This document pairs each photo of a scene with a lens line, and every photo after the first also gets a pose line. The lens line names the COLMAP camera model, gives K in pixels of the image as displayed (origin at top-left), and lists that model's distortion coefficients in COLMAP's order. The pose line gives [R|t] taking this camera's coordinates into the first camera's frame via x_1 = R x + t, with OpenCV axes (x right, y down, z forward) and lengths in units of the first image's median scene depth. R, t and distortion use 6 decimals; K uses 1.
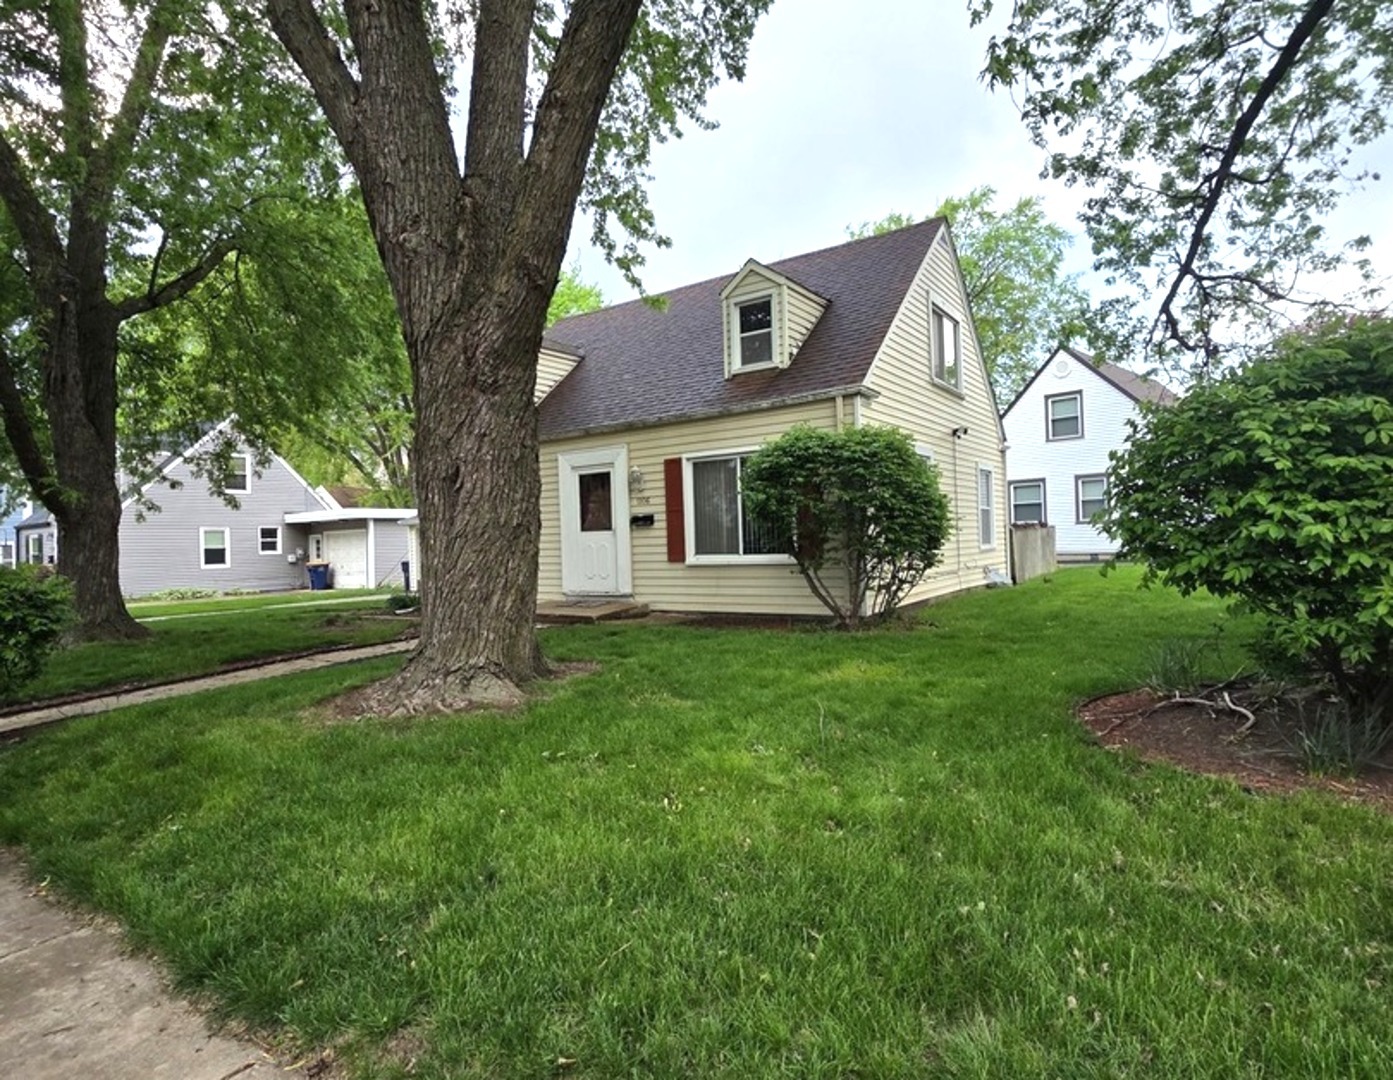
lens RADIAL K [[752.9, 0, 712.8], [0, 752.9, 511.9], [0, 0, 1]] dist [0.007027, 0.001440]
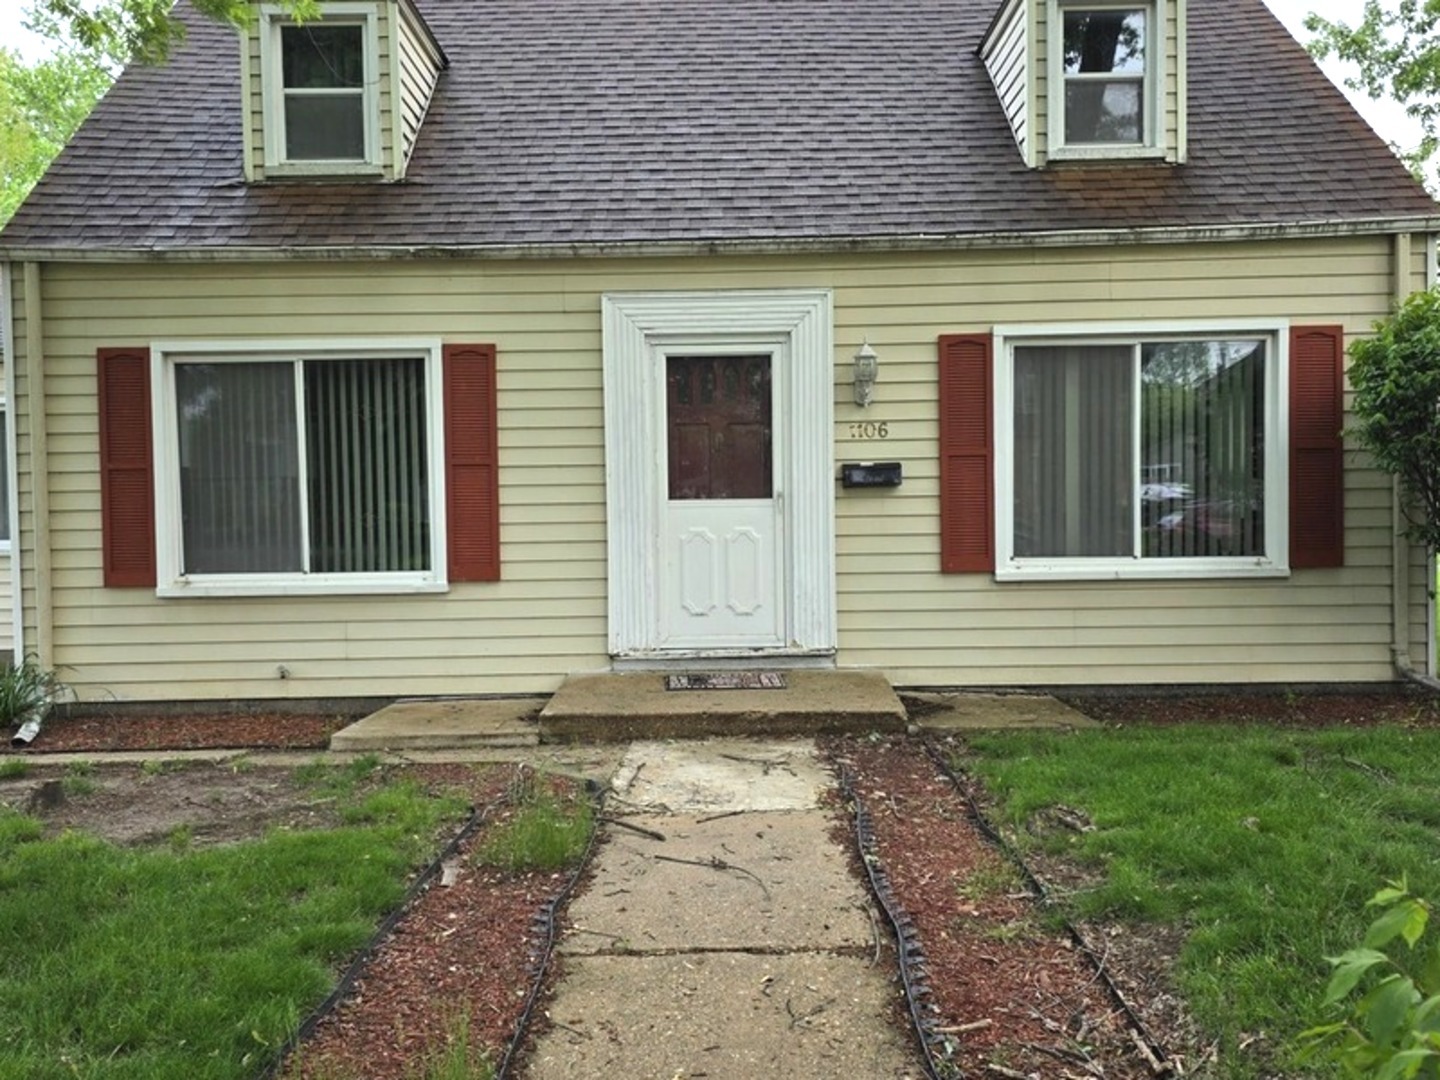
lens RADIAL K [[1381.0, 0, 687.8], [0, 1381.0, 568.4], [0, 0, 1]] dist [0.018667, 0.000000]
pose [[0.829038, 0.003114, 0.559183, -0.598881], [-0.030396, 0.998757, 0.039502, 0.034887], [-0.558365, -0.049746, 0.828102, 0.406667]]
